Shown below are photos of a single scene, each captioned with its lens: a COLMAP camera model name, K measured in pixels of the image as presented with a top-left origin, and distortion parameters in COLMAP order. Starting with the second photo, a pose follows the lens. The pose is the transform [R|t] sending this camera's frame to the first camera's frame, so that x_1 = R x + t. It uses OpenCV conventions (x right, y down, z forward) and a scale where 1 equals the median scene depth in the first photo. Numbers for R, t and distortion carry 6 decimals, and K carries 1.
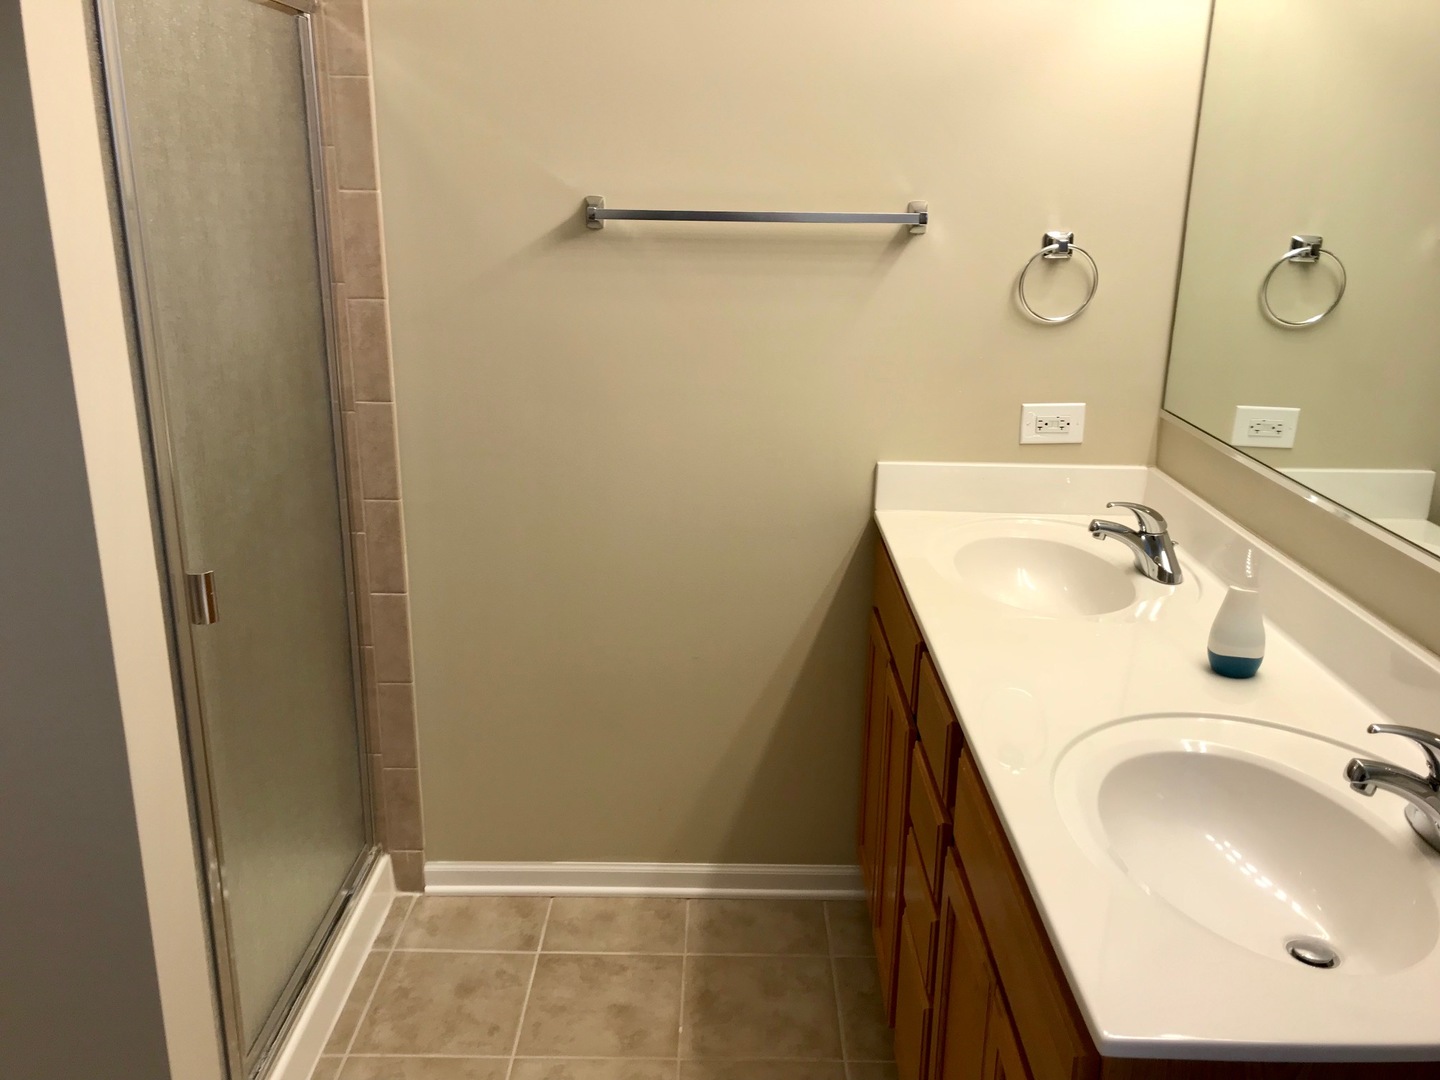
lens RADIAL K [[1178.0, 0, 720.0], [0, 1178.0, 540.0], [0, 0, 1]] dist [0.003827, -0.007742]
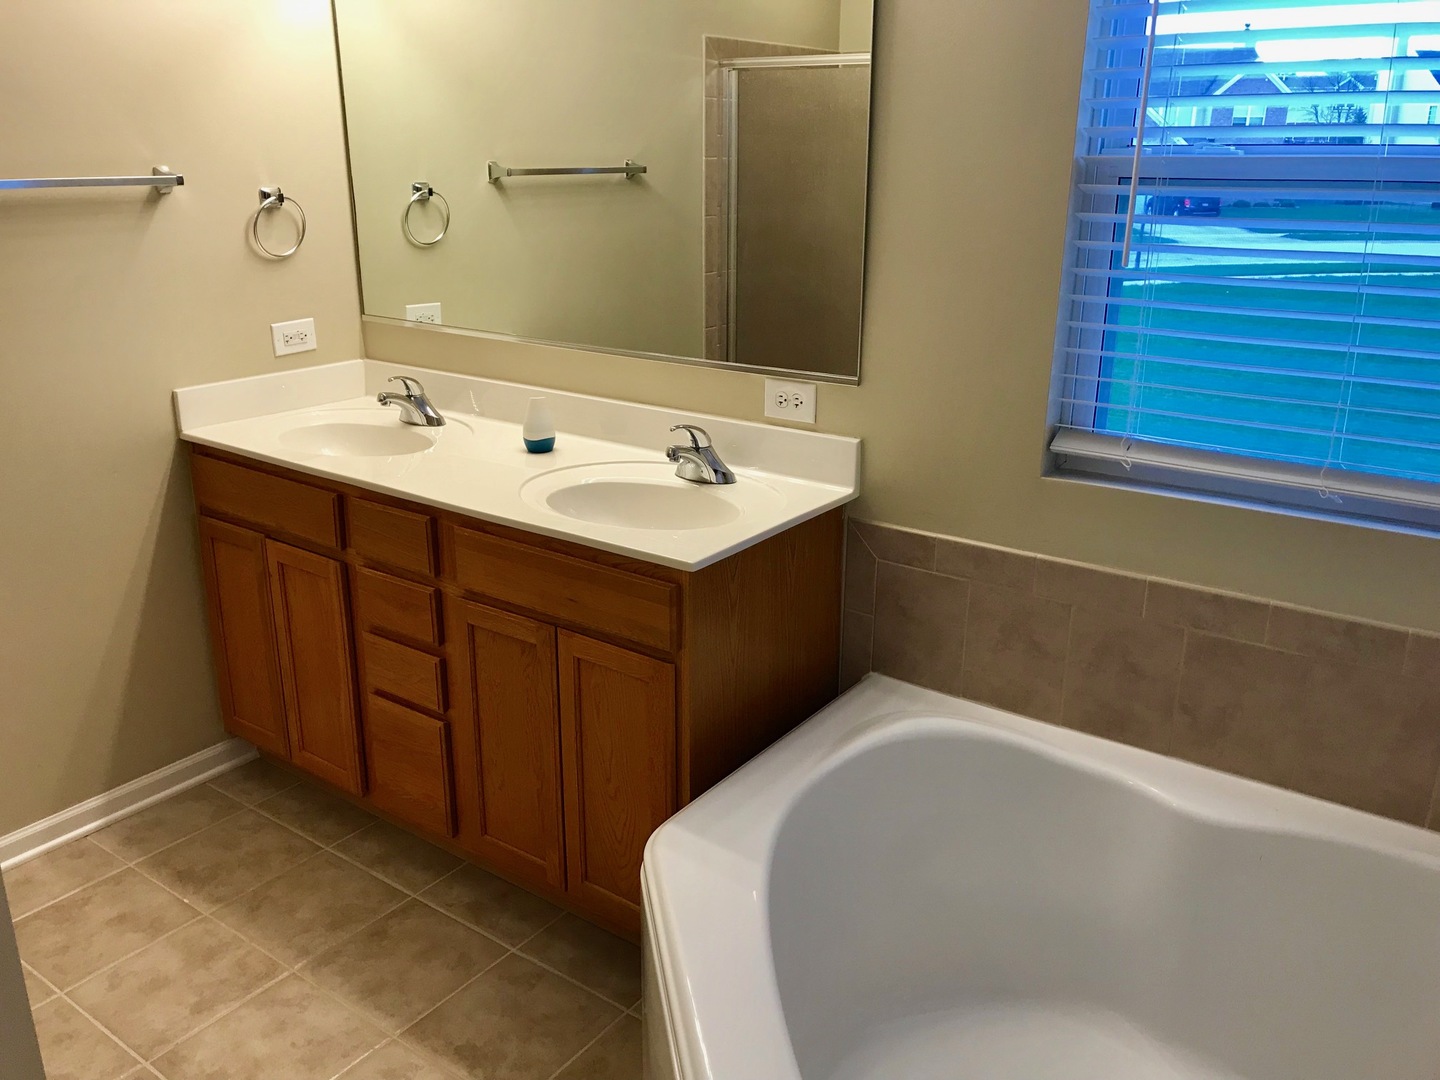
lens RADIAL K [[1178.0, 0, 720.0], [0, 1178.0, 540.0], [0, 0, 1]] dist [0.003827, -0.007742]
pose [[0.586018, -0.268585, 0.764490, -0.491174], [0.242472, 0.958362, 0.150831, 0.032190], [-0.773169, 0.096978, 0.626742, -0.144639]]
